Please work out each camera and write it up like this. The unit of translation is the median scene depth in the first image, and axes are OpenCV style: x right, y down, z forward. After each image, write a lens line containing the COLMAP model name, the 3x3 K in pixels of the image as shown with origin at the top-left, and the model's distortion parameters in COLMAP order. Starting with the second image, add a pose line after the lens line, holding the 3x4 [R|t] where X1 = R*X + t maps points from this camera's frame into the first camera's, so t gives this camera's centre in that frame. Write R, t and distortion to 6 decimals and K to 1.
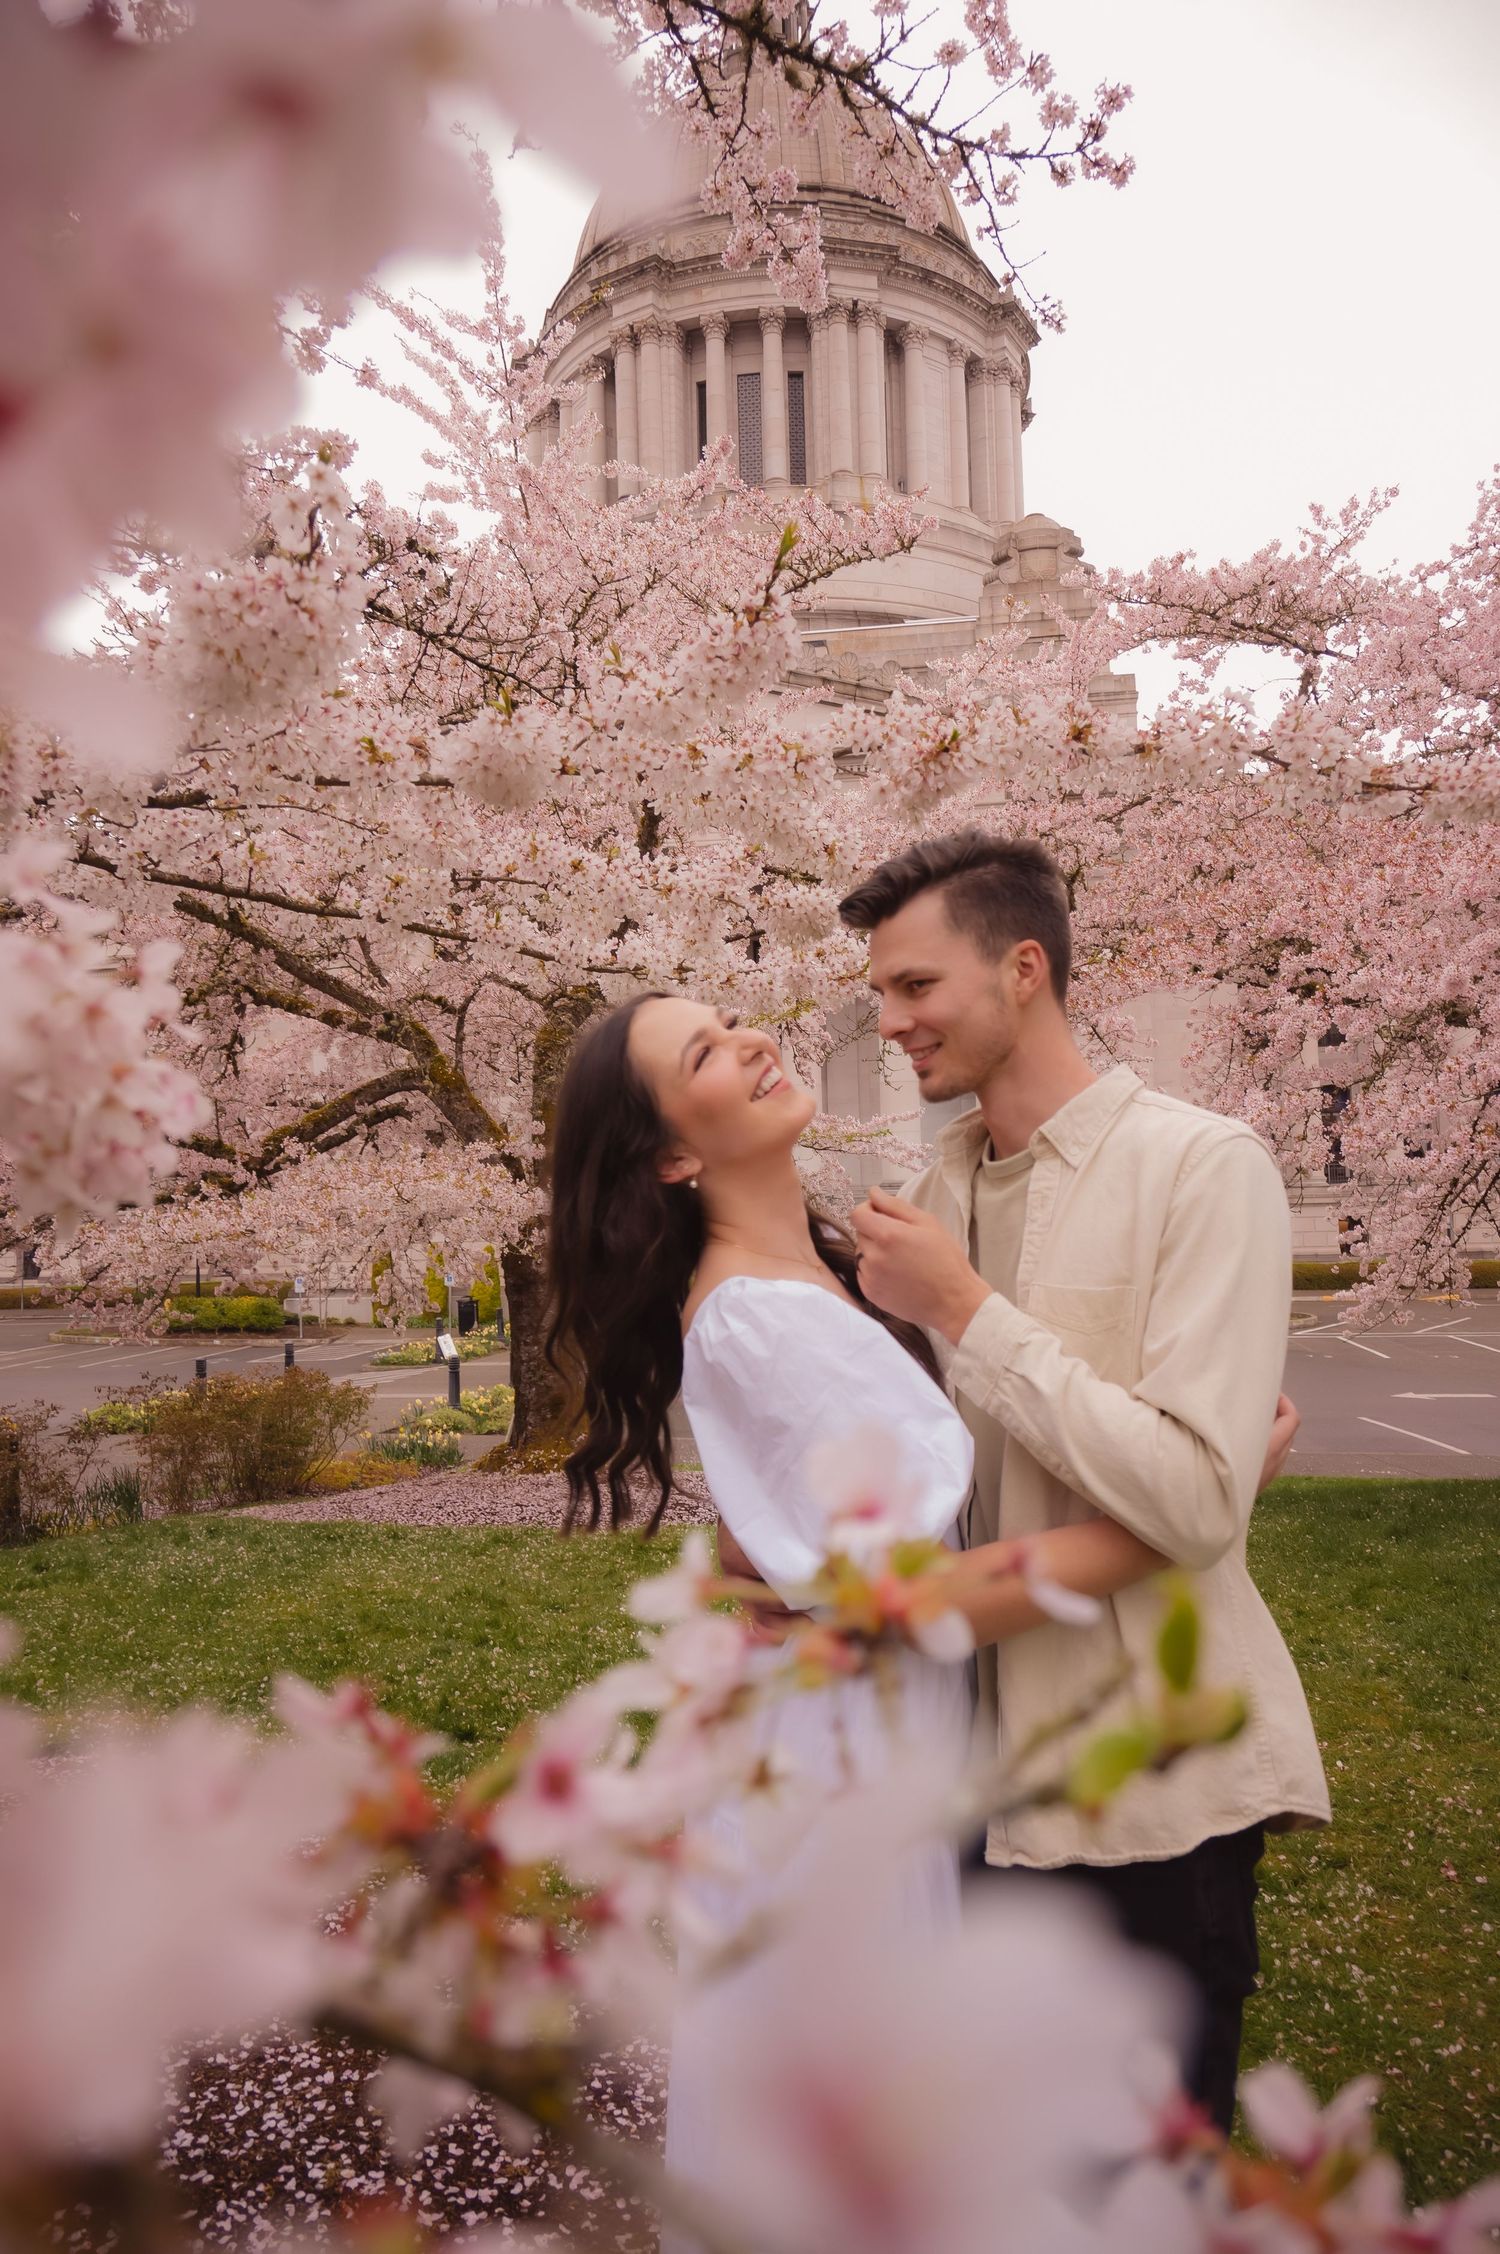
lens RADIAL K [[1521.7, 0, 749.6], [0, 1521.7, 1129.6], [0, 0, 1]] dist [-0.006719, -0.002151]
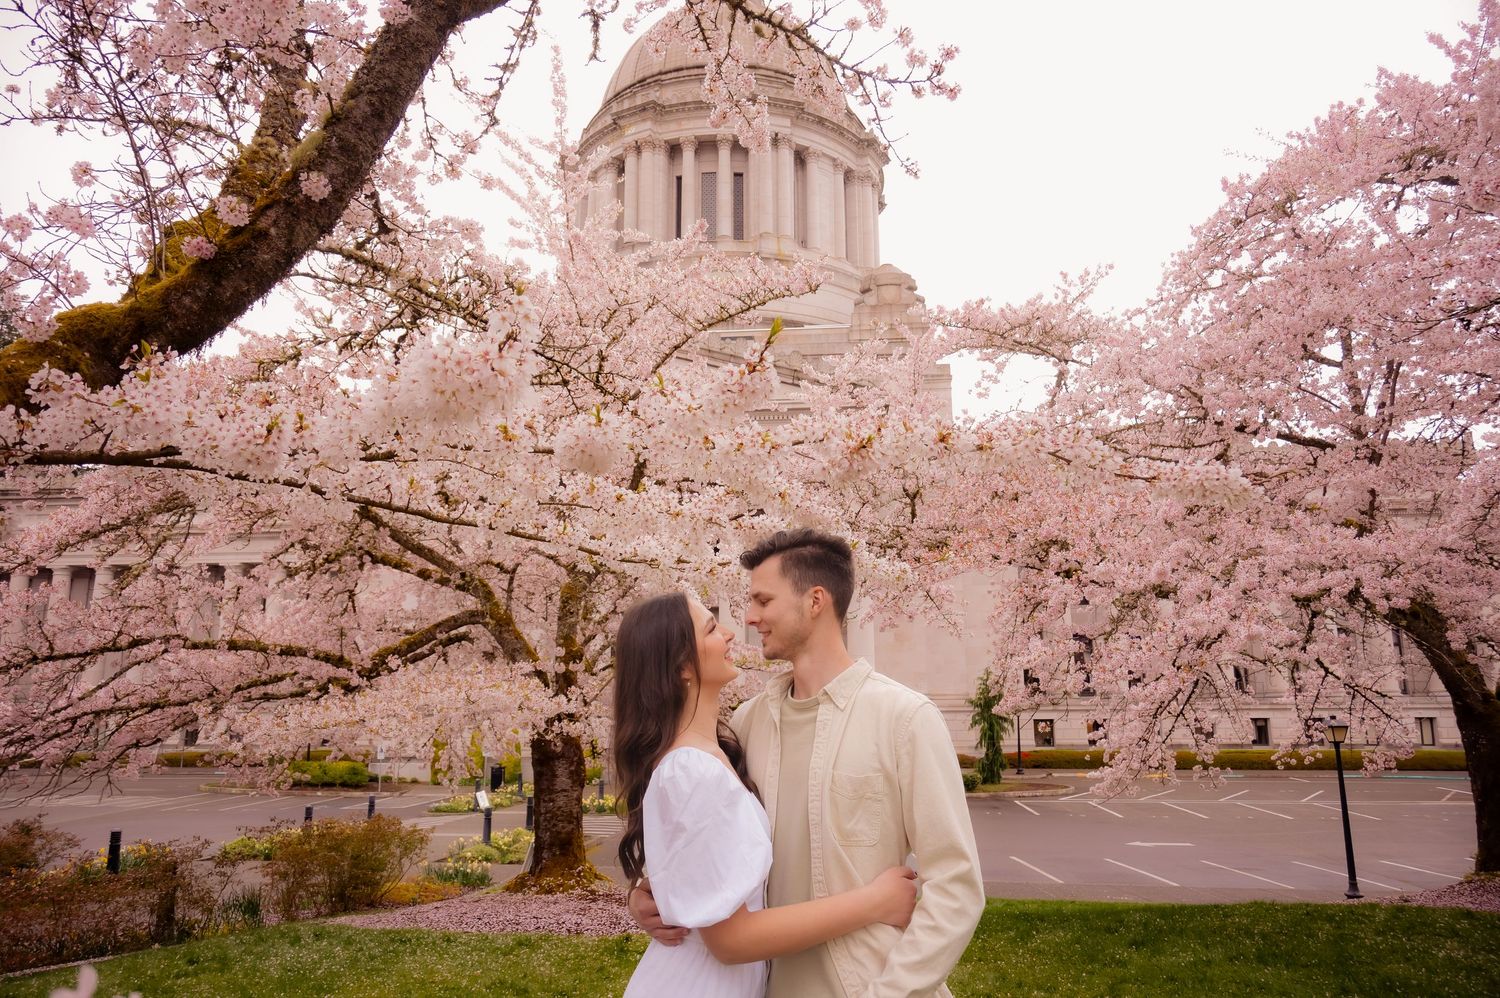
lens RADIAL K [[1012.7, 0, 748.9], [0, 1012.7, 500.0], [0, 0, 1]] dist [-0.006719, -0.002151]
pose [[0.998346, 0.029723, 0.049216, -0.006496], [-0.022110, 0.988653, -0.148581, -0.004029], [-0.053074, 0.147248, 0.987675, -0.008334]]
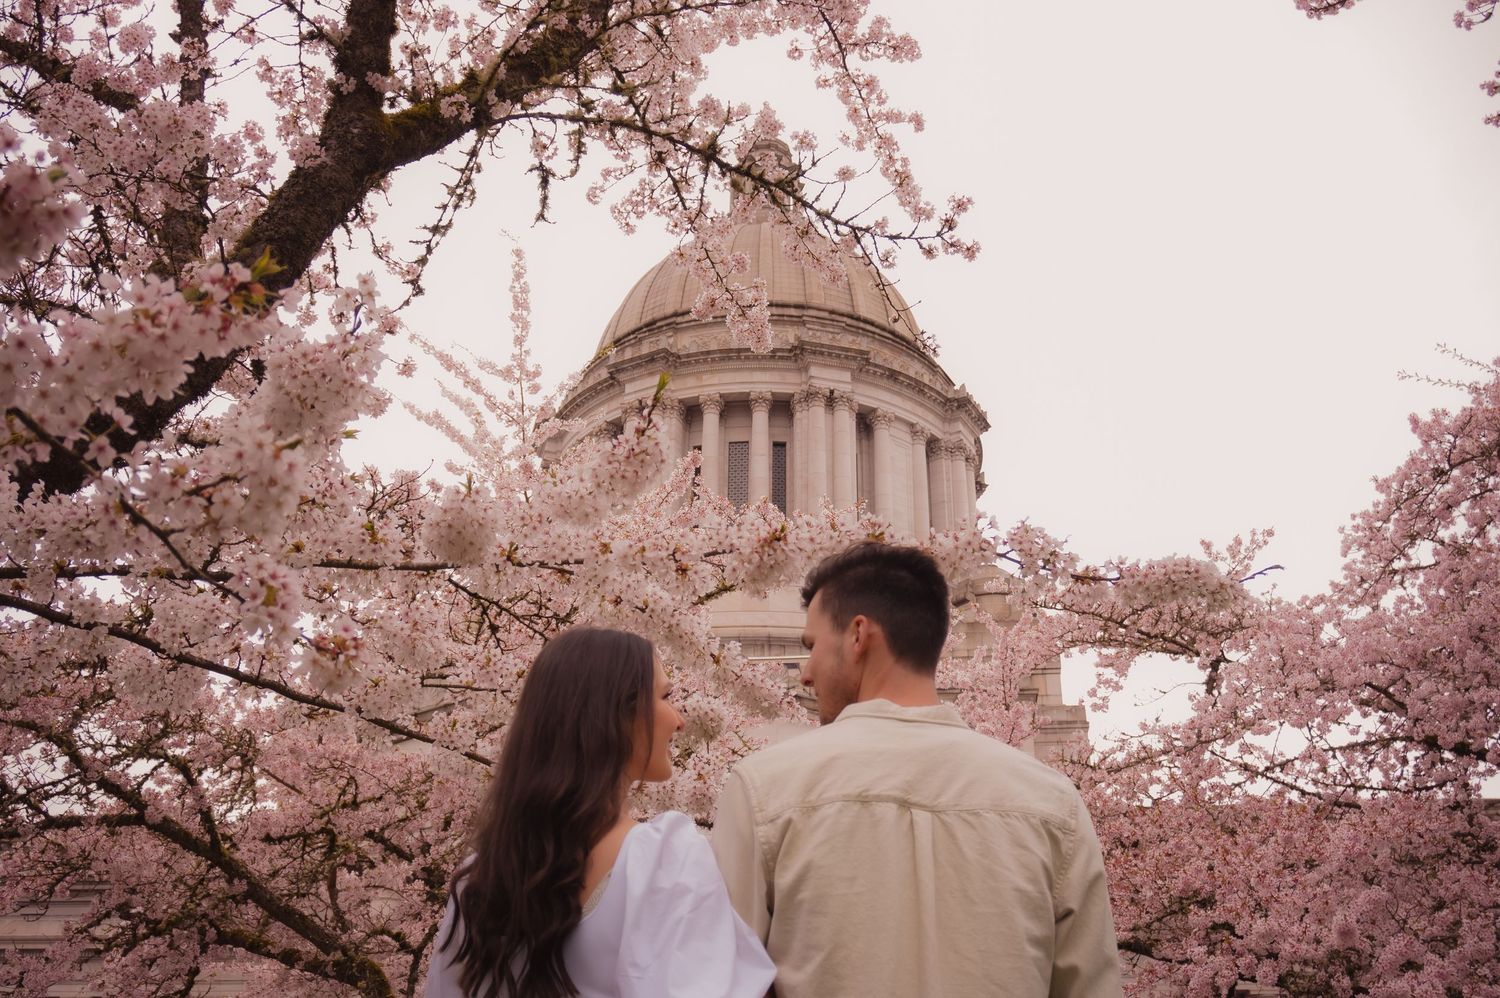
lens RADIAL K [[1476.5, 0, 745.6], [0, 1476.5, 499.0], [0, 0, 1]] dist [-0.005652, 0.000000]
pose [[0.998999, 0.044550, 0.003971, 0.013052], [-0.038934, 0.909880, -0.413041, 0.040269], [-0.022015, 0.412473, 0.910704, -0.037640]]
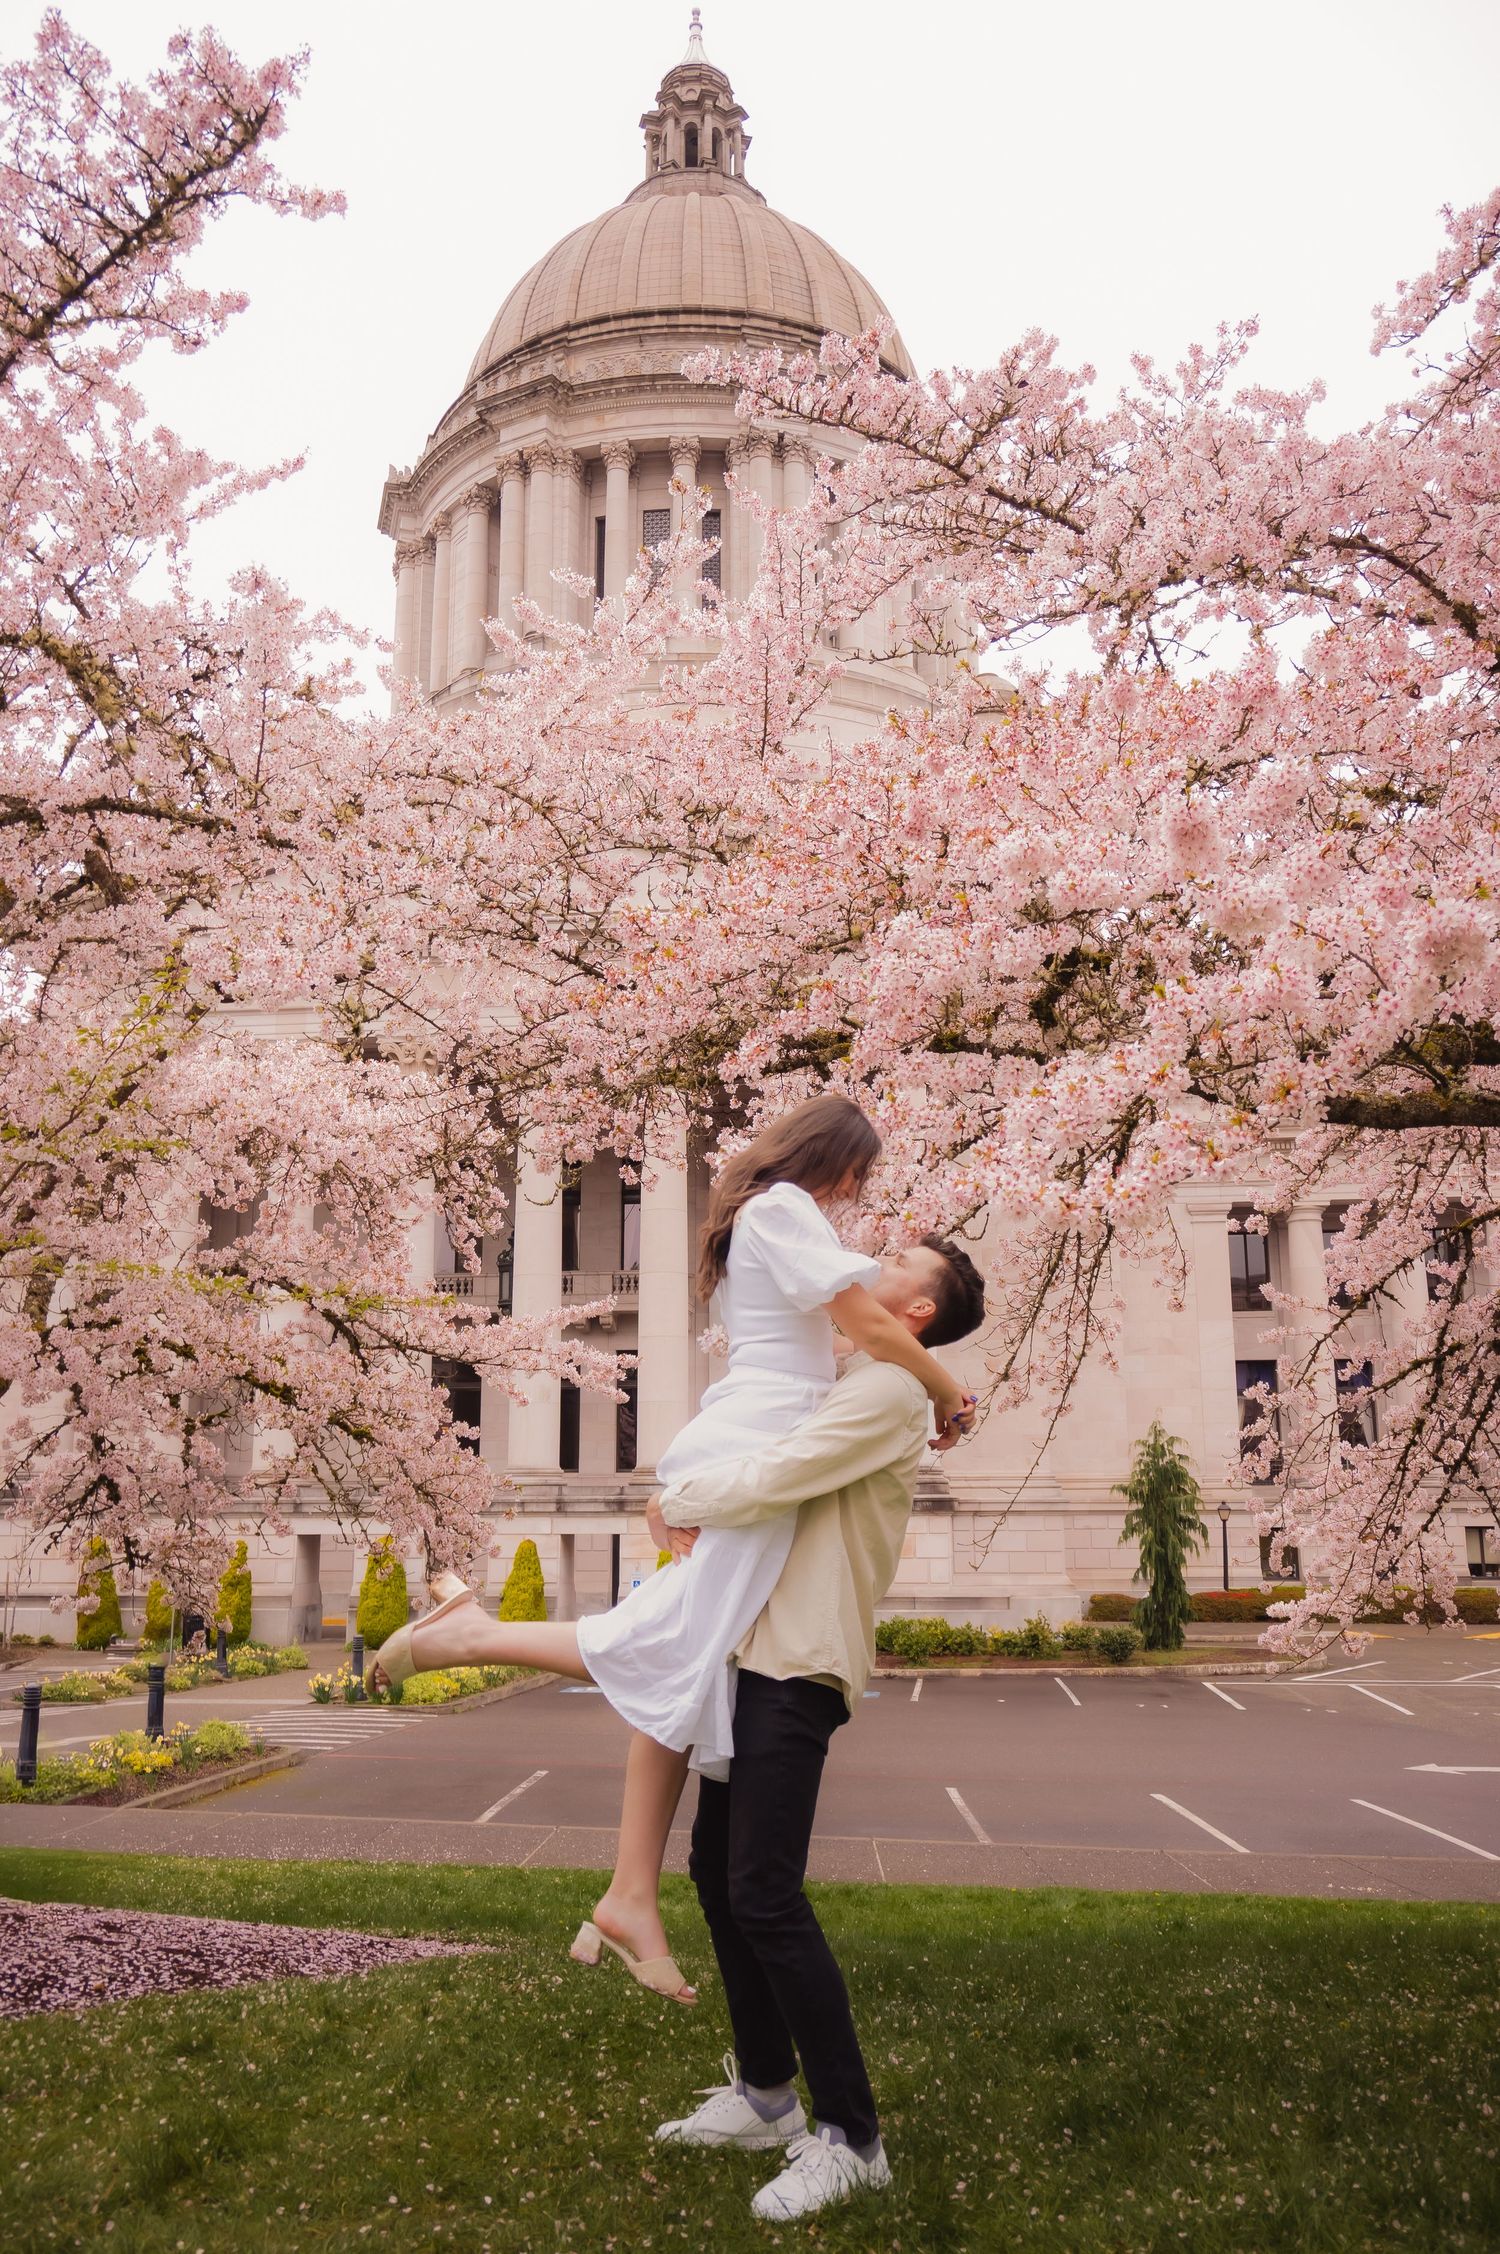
lens RADIAL K [[1822.2, 0, 744.6], [0, 1822.2, 1125.0], [0, 0, 1]] dist [-0.001723, -0.007032]
pose [[0.999150, 0.027463, 0.030756, 0.179057], [-0.022227, 0.986989, -0.159246, 0.045317], [-0.034729, 0.158427, 0.986760, 0.269324]]
